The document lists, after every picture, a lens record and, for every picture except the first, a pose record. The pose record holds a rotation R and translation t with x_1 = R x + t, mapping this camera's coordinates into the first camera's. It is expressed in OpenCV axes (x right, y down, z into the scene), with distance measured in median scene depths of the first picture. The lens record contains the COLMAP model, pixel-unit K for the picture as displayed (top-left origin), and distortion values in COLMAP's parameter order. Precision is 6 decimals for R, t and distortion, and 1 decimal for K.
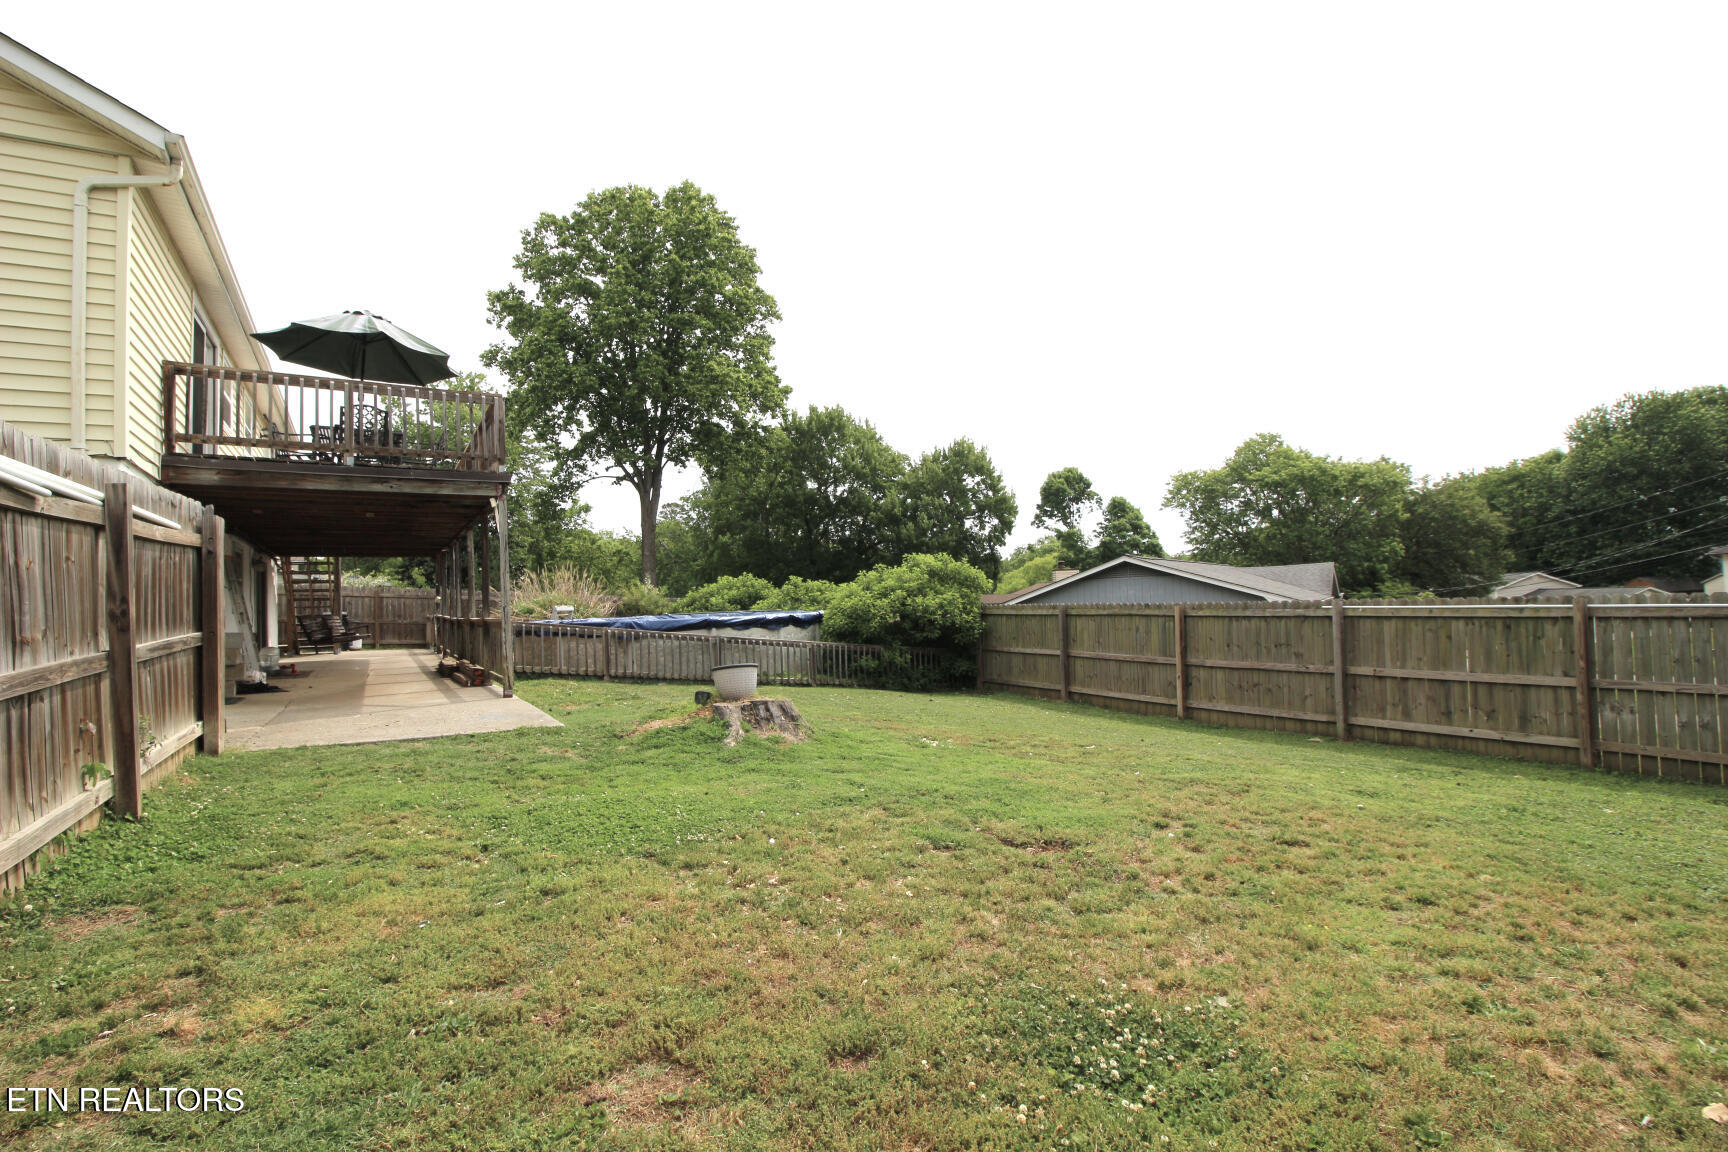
lens RADIAL K [[795.7, 0, 859.4], [0, 795.7, 585.8], [0, 0, 1]] dist [-0.000844, -0.000256]
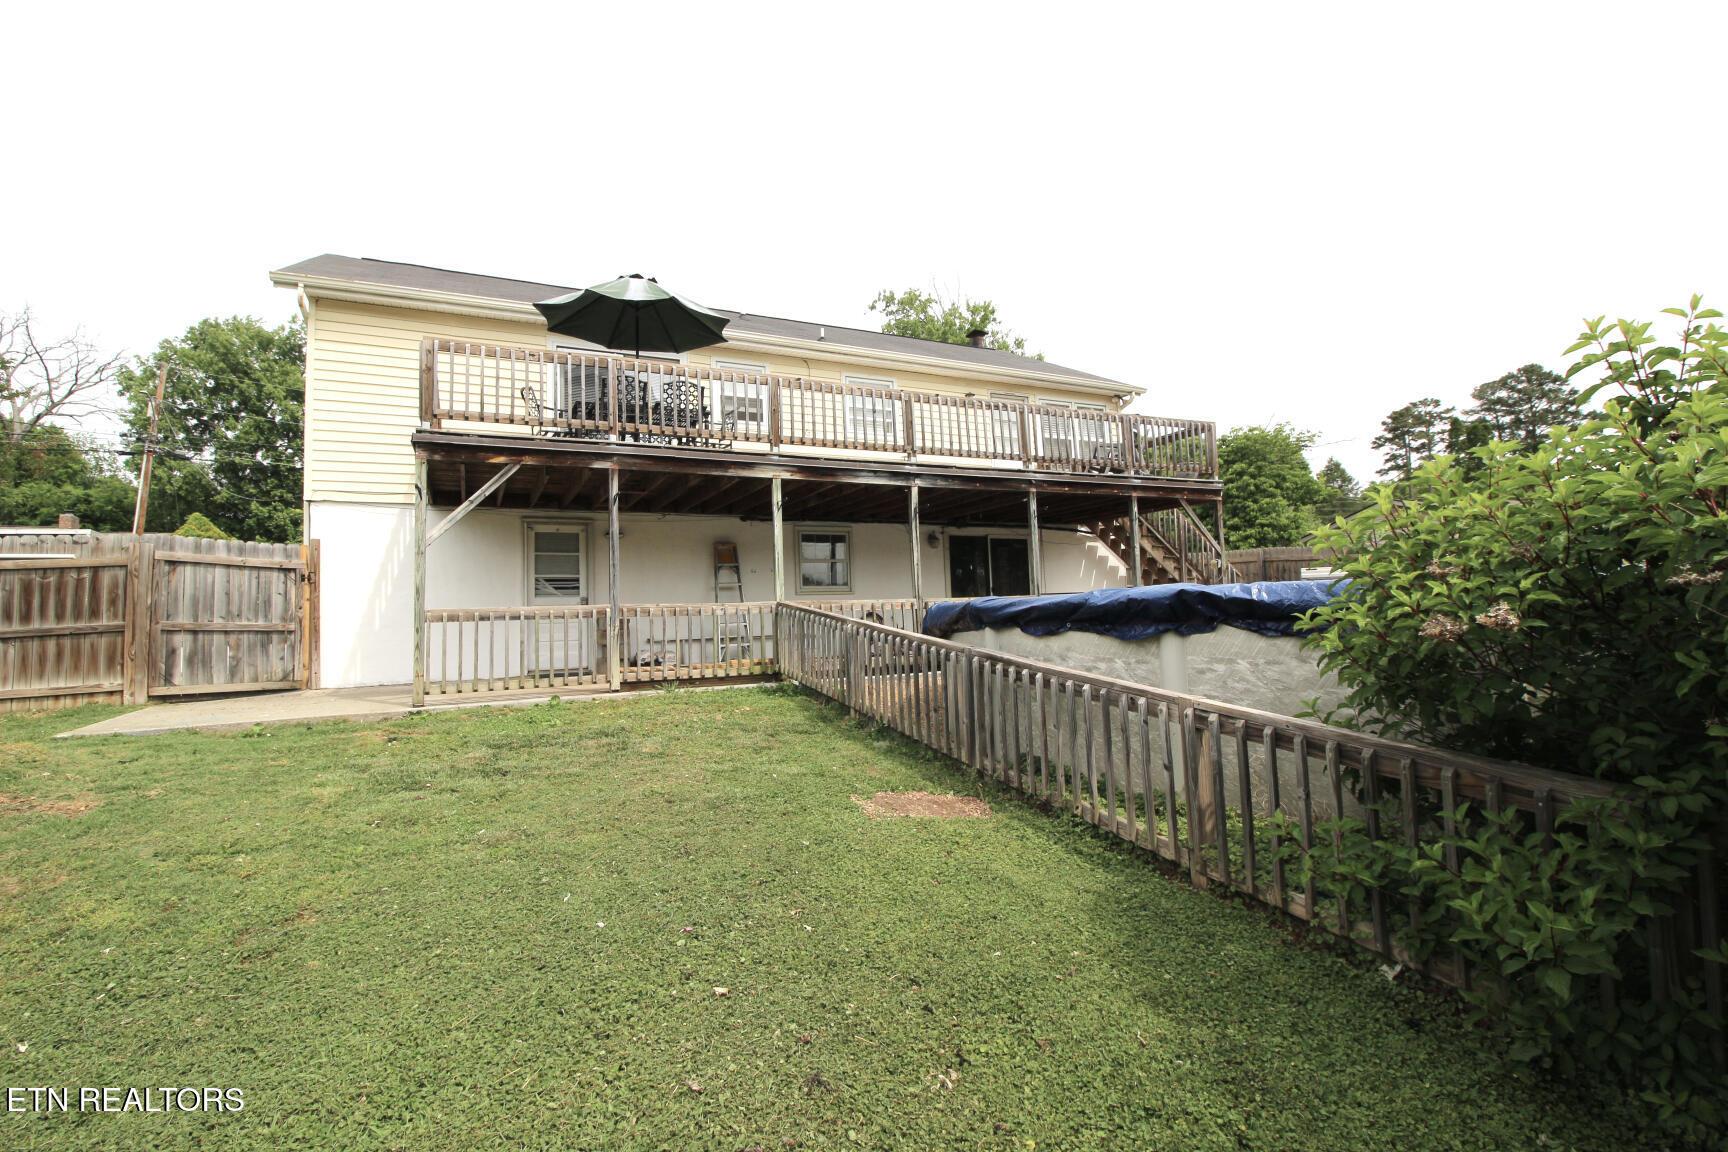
lens RADIAL K [[803.0, 0, 851.9], [0, 803.0, 565.9], [0, 0, 1]] dist [-0.000551, -0.013998]
pose [[-0.089637, -0.033330, -0.995417, 0.073505], [0.058378, 0.997546, -0.038659, 0.012153], [0.994262, -0.061576, -0.087471, 0.347152]]
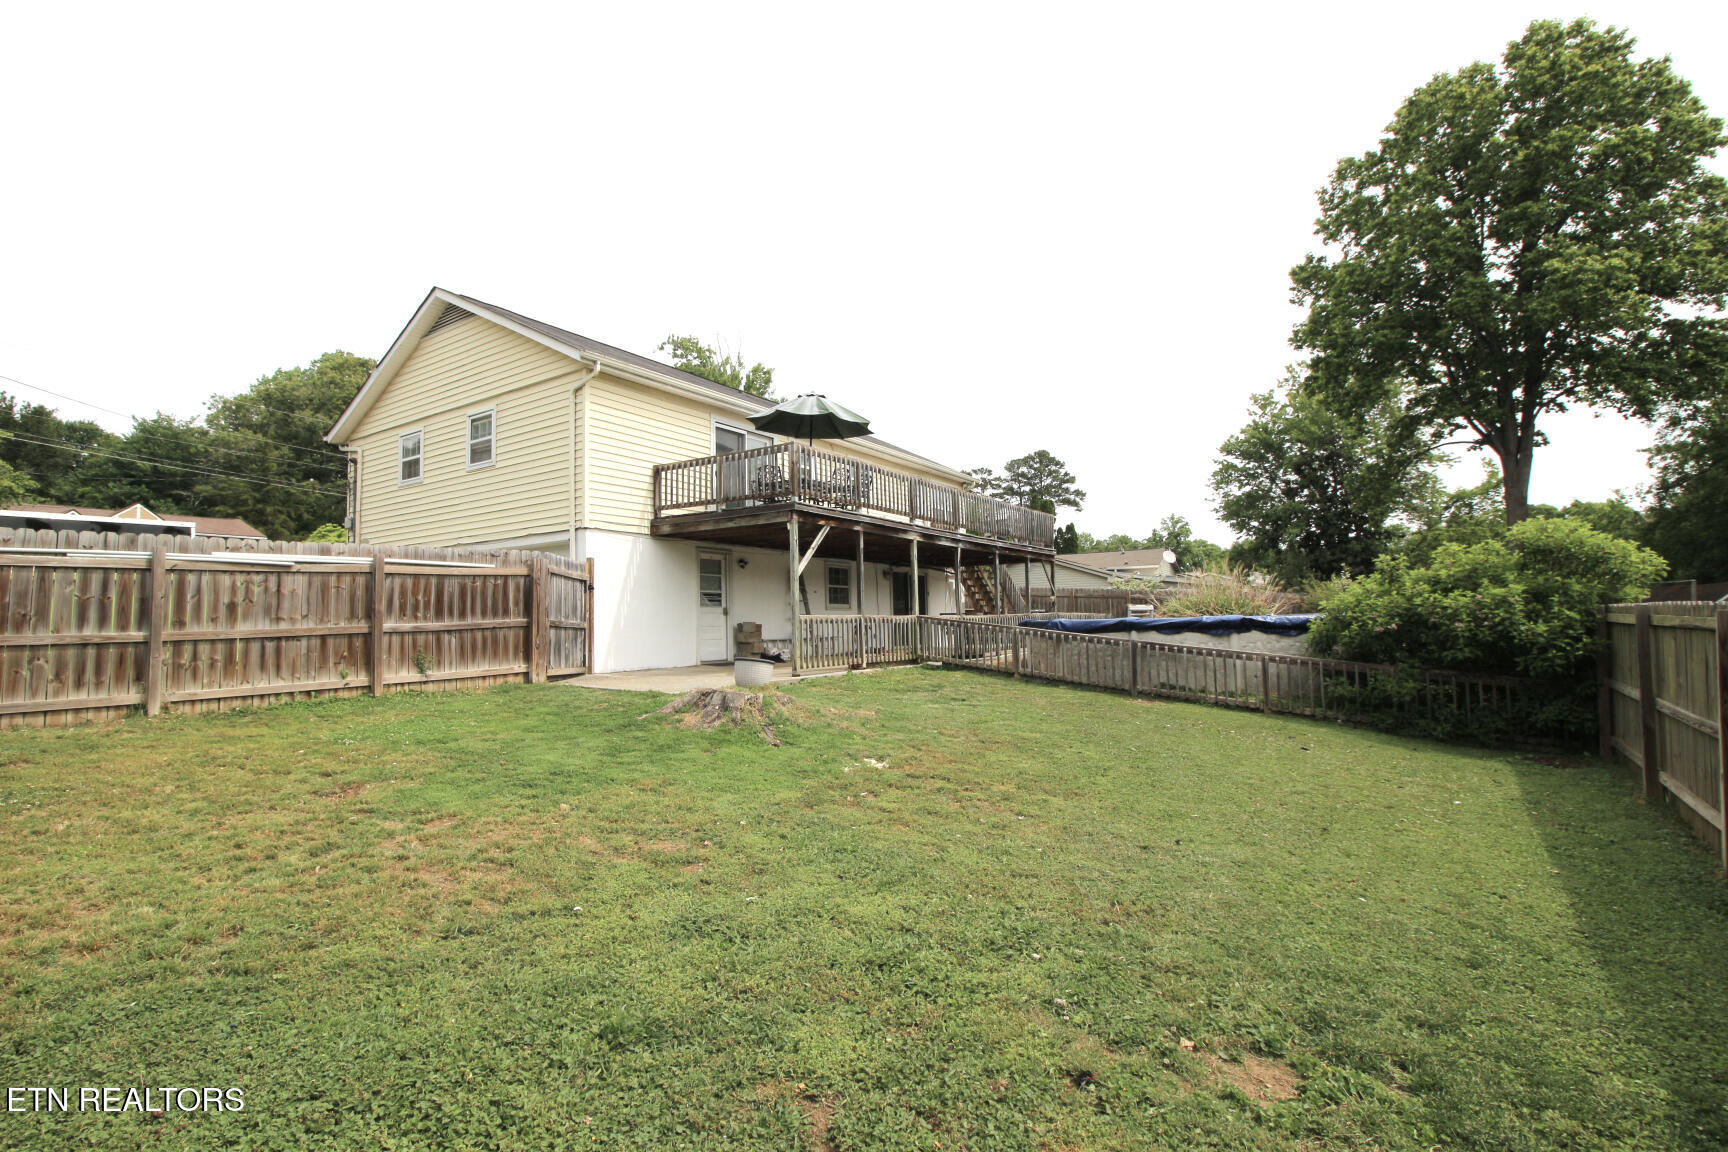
lens RADIAL K [[806.6, 0, 852.4], [0, 806.6, 576.6], [0, 0, 1]] dist [0.001800, -0.014995]
pose [[0.415242, -0.029546, -0.909231, 0.176284], [0.022861, 0.999496, -0.022039, 0.001936], [0.909424, -0.011634, 0.415708, 0.126981]]
